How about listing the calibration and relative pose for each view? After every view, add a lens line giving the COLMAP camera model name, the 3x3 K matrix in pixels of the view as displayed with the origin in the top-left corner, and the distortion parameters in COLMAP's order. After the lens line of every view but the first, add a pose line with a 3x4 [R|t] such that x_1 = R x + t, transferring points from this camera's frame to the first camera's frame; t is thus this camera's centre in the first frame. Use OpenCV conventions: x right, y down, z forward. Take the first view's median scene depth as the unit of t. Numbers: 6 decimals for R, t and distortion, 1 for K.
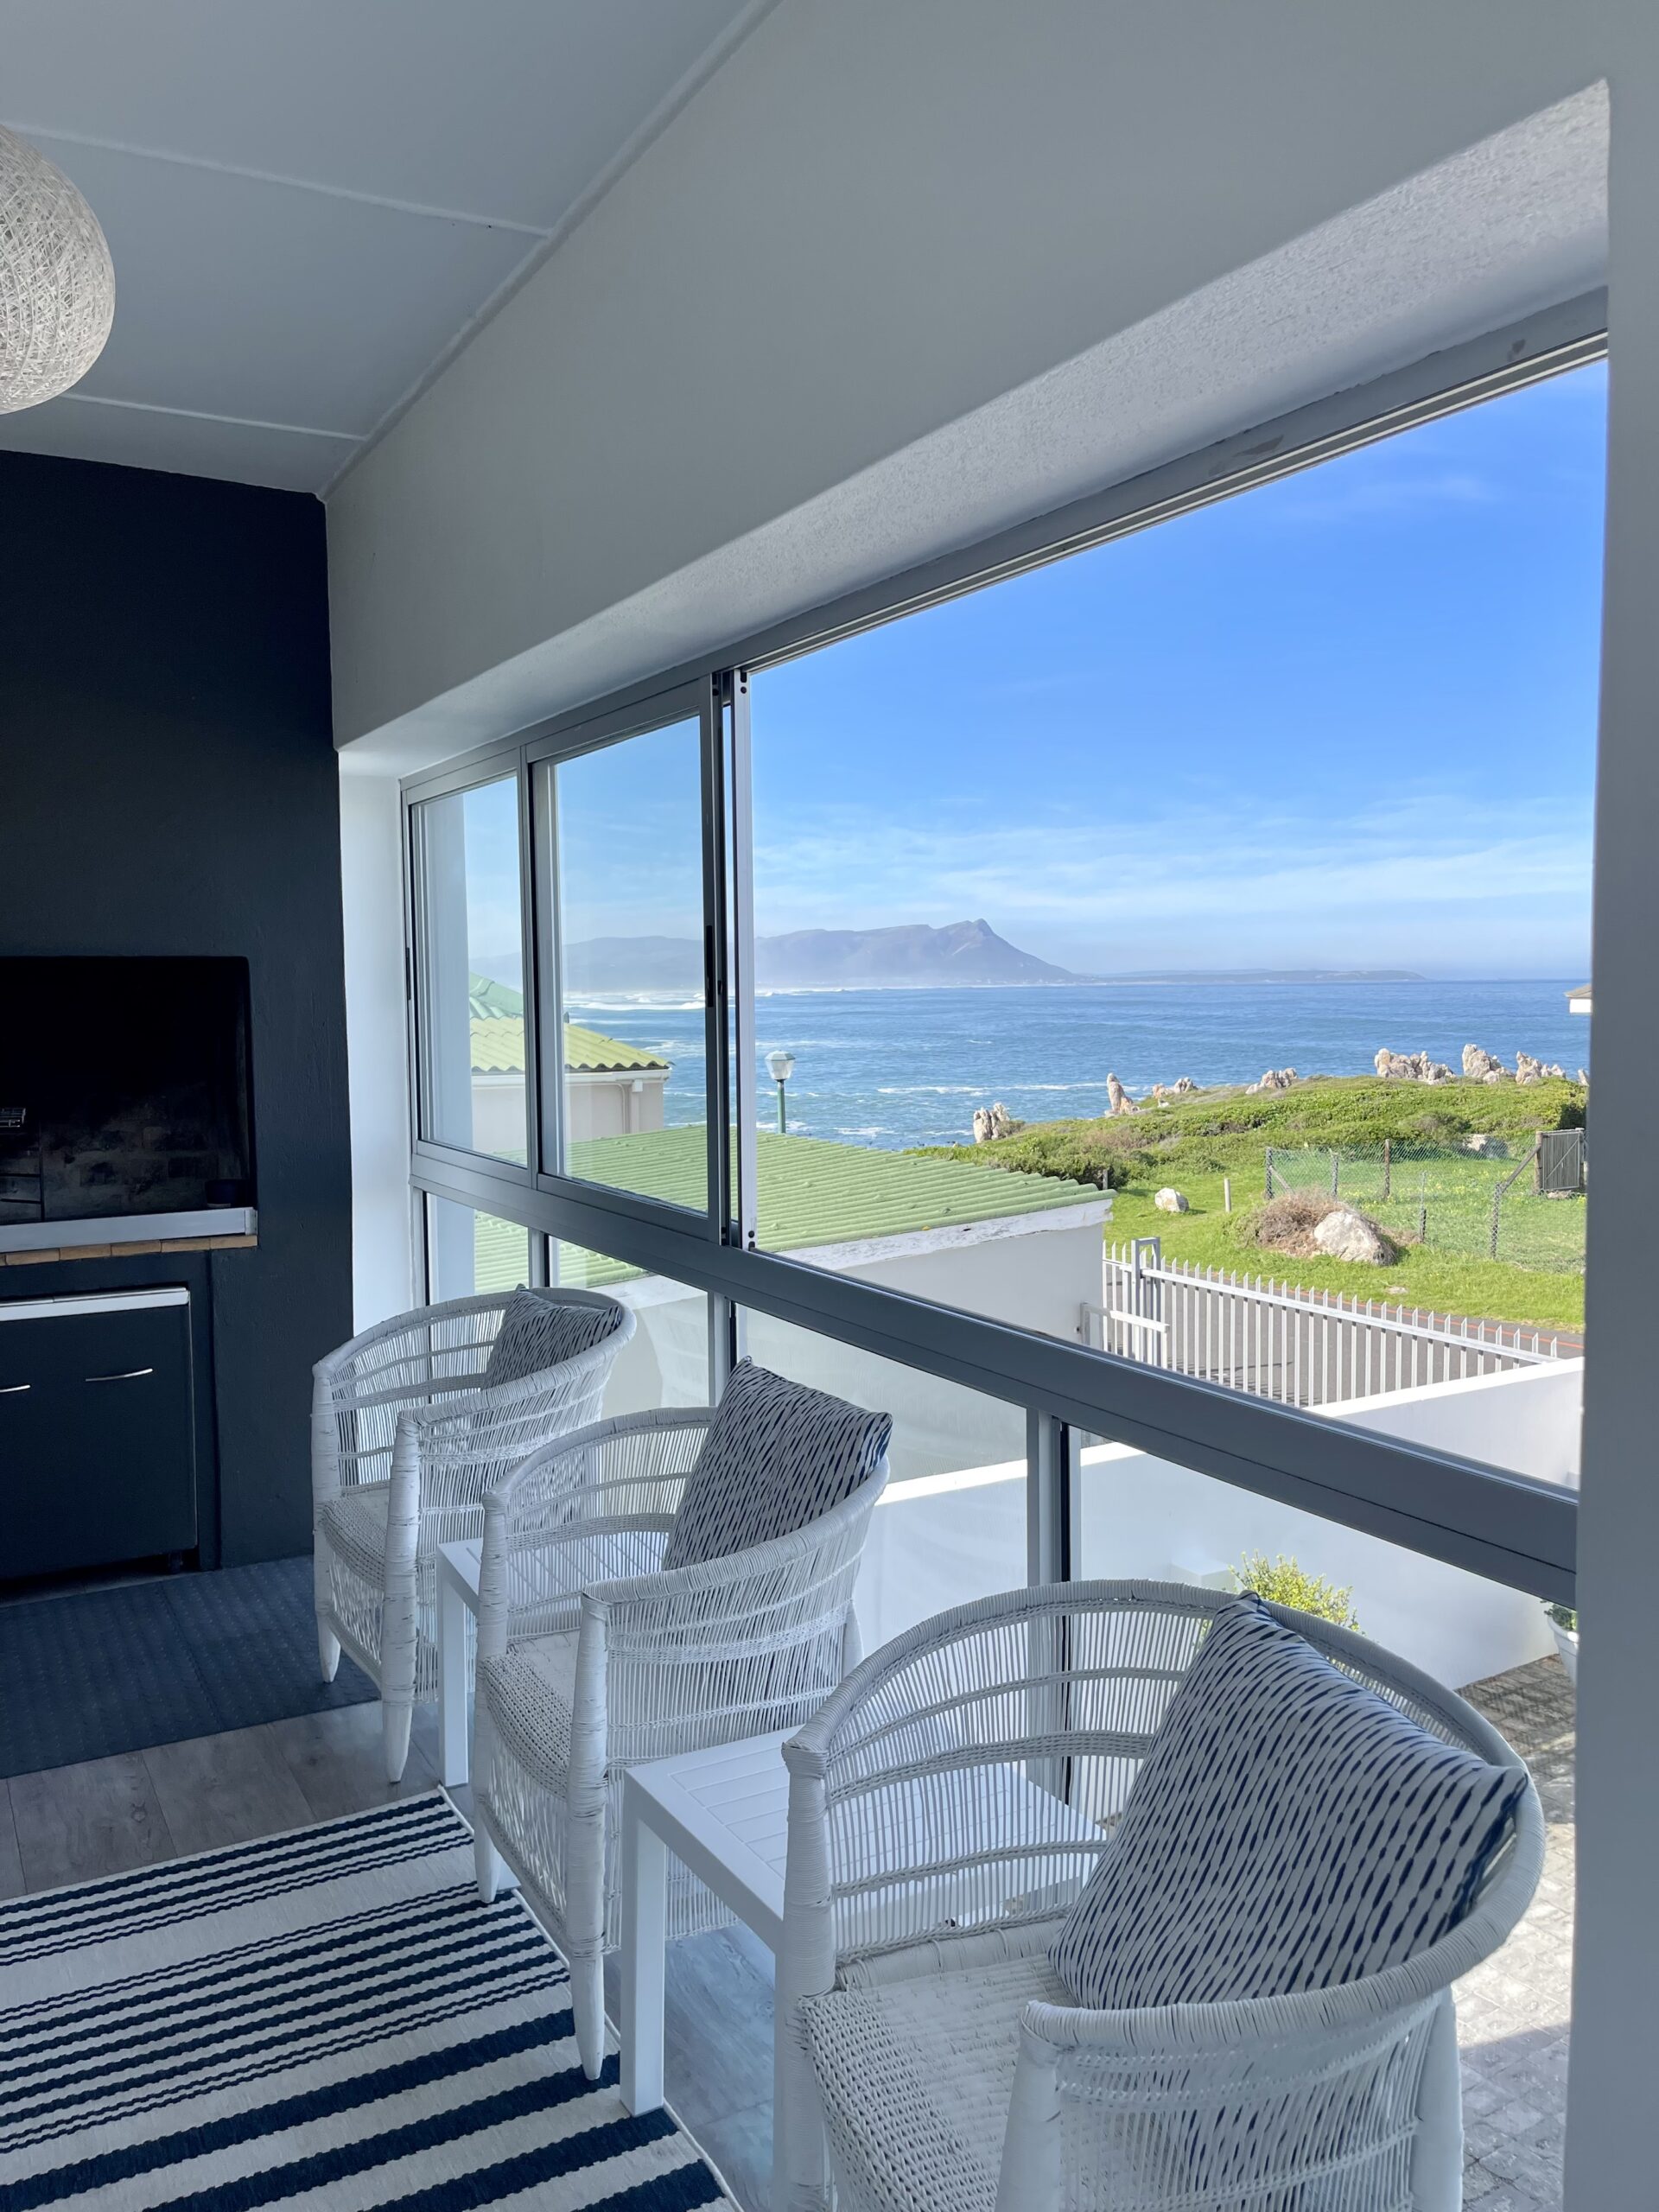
lens RADIAL K [[1676.0, 0, 824.8], [0, 1676.0, 1096.0], [0, 0, 1]] dist [-0.001047, -0.010780]
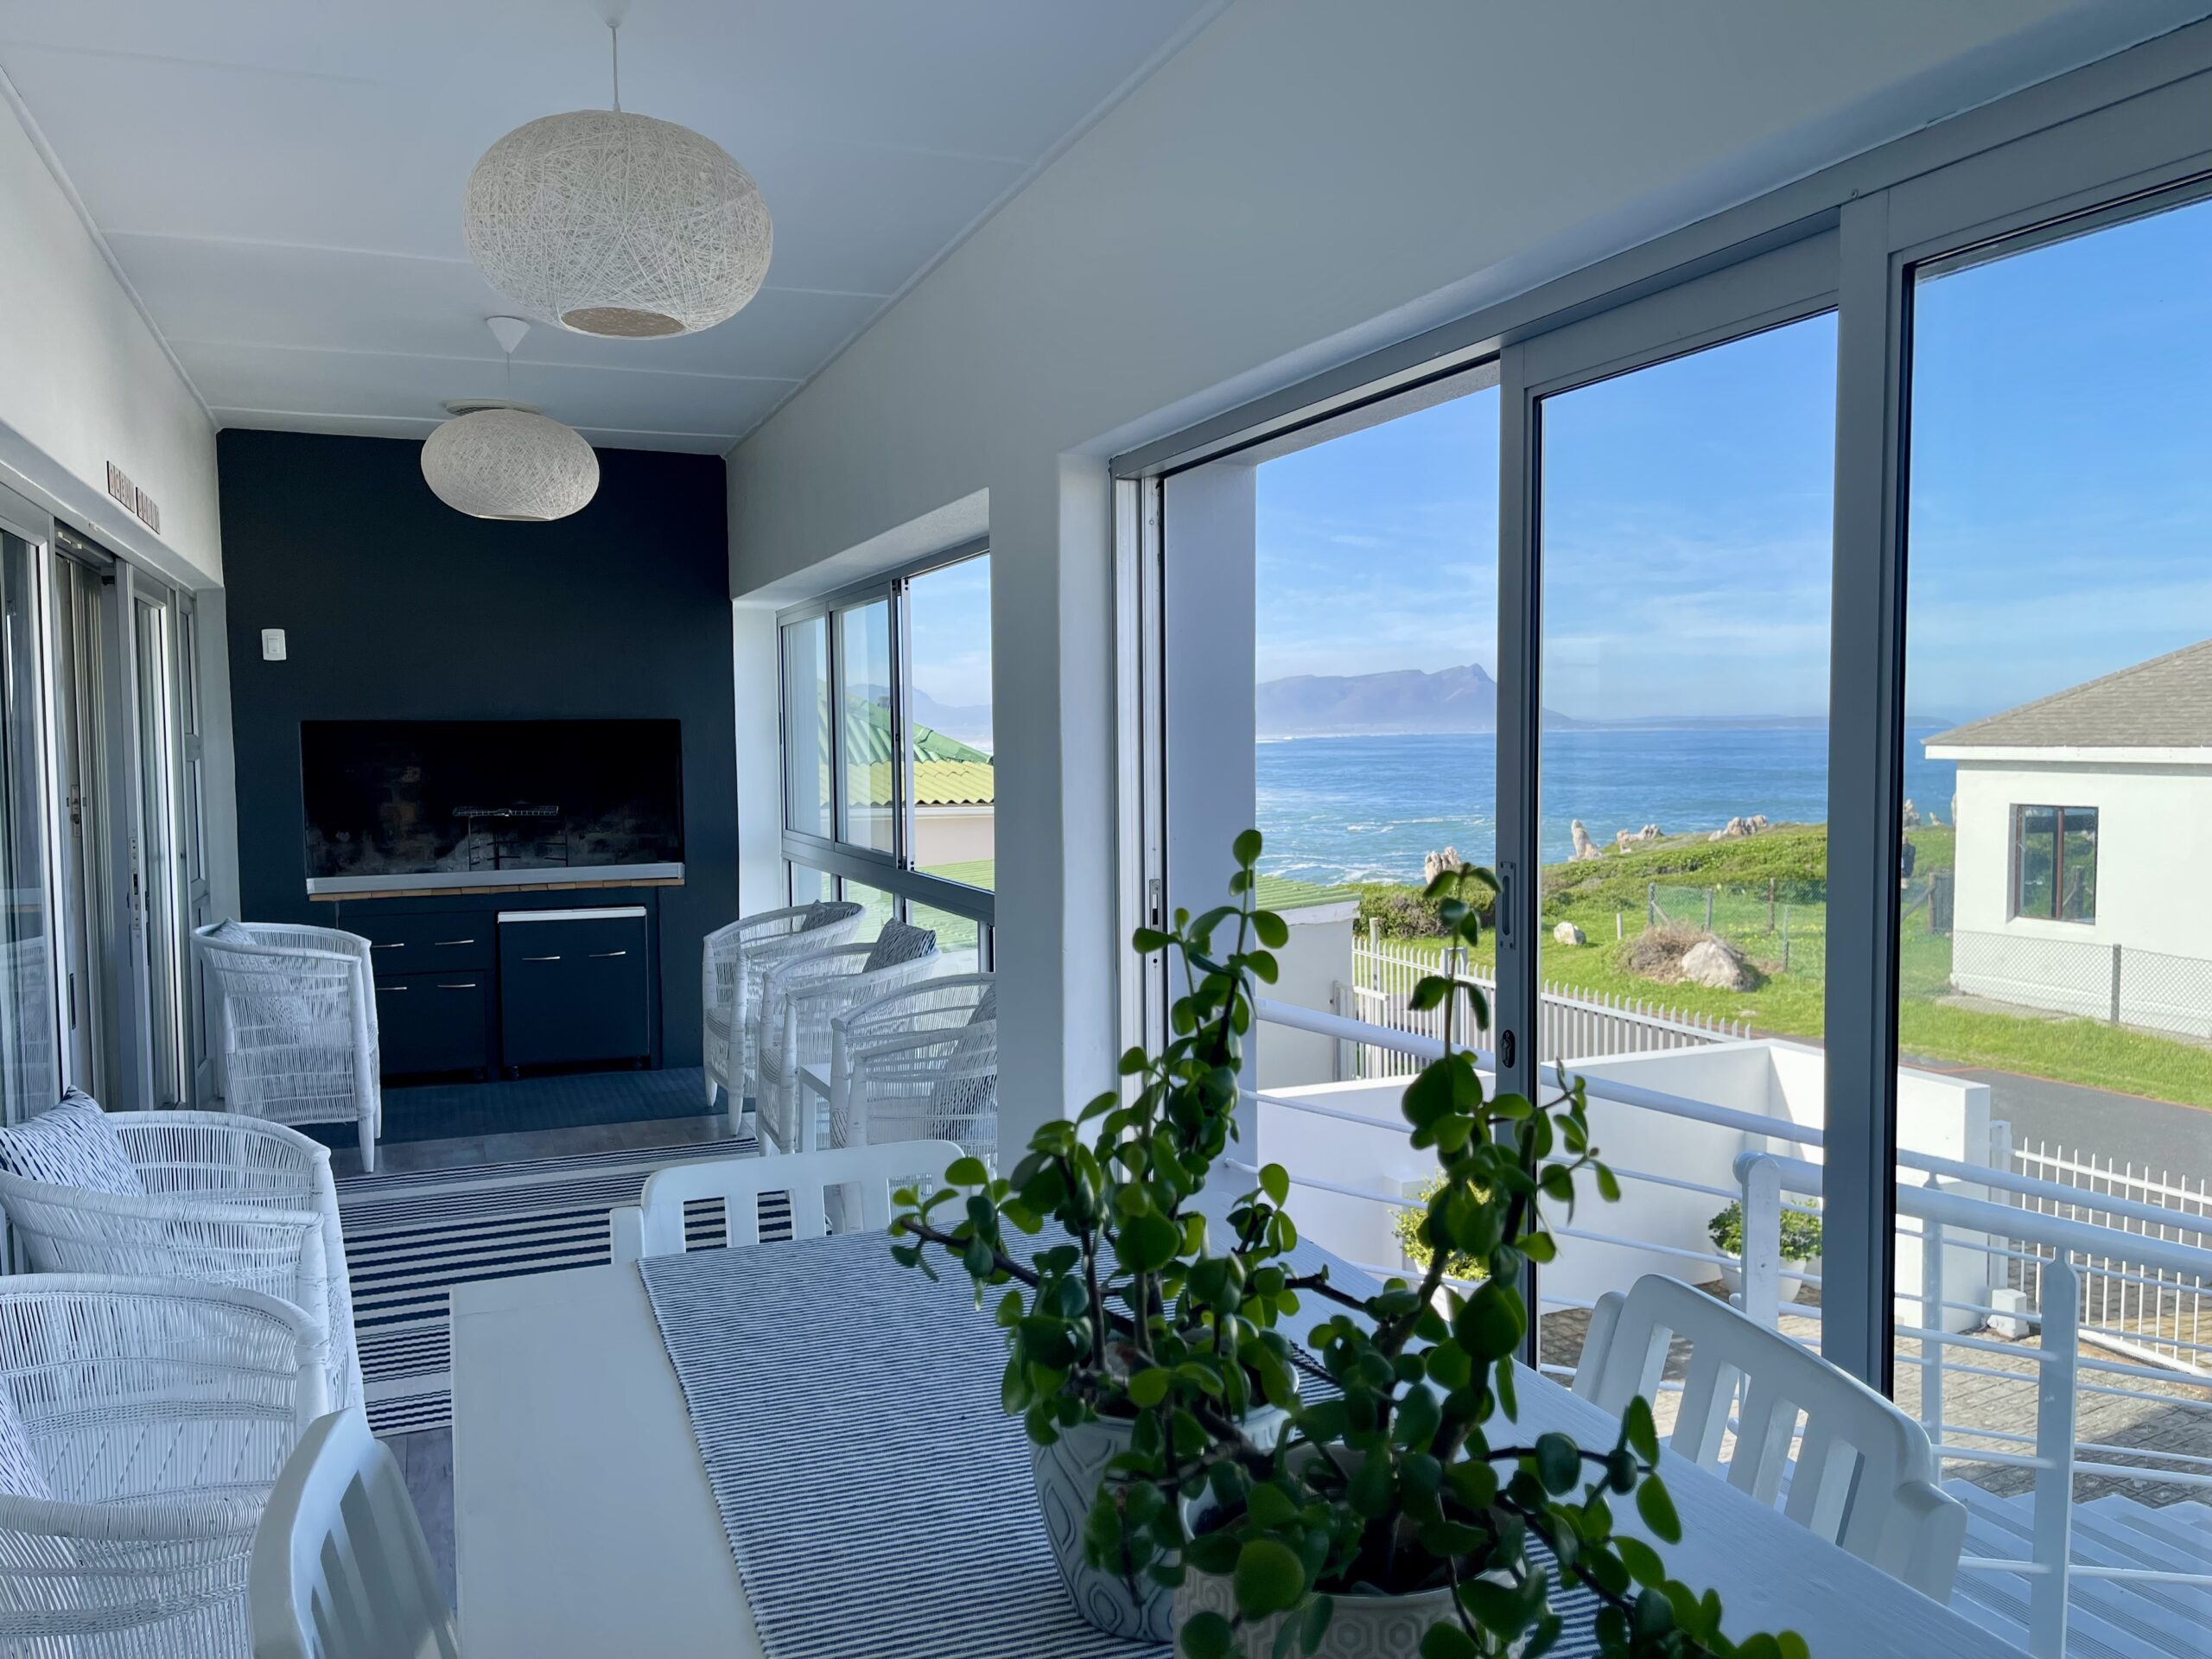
lens RADIAL K [[1676.0, 0, 1106.1], [0, 1676.0, 837.0], [0, 0, 1]] dist [-0.001047, -0.010780]
pose [[0.992380, 0.008091, -0.122947, 0.281298], [-0.008469, 0.999961, -0.002549, 0.036853], [0.122922, 0.003570, 0.992410, -0.613288]]
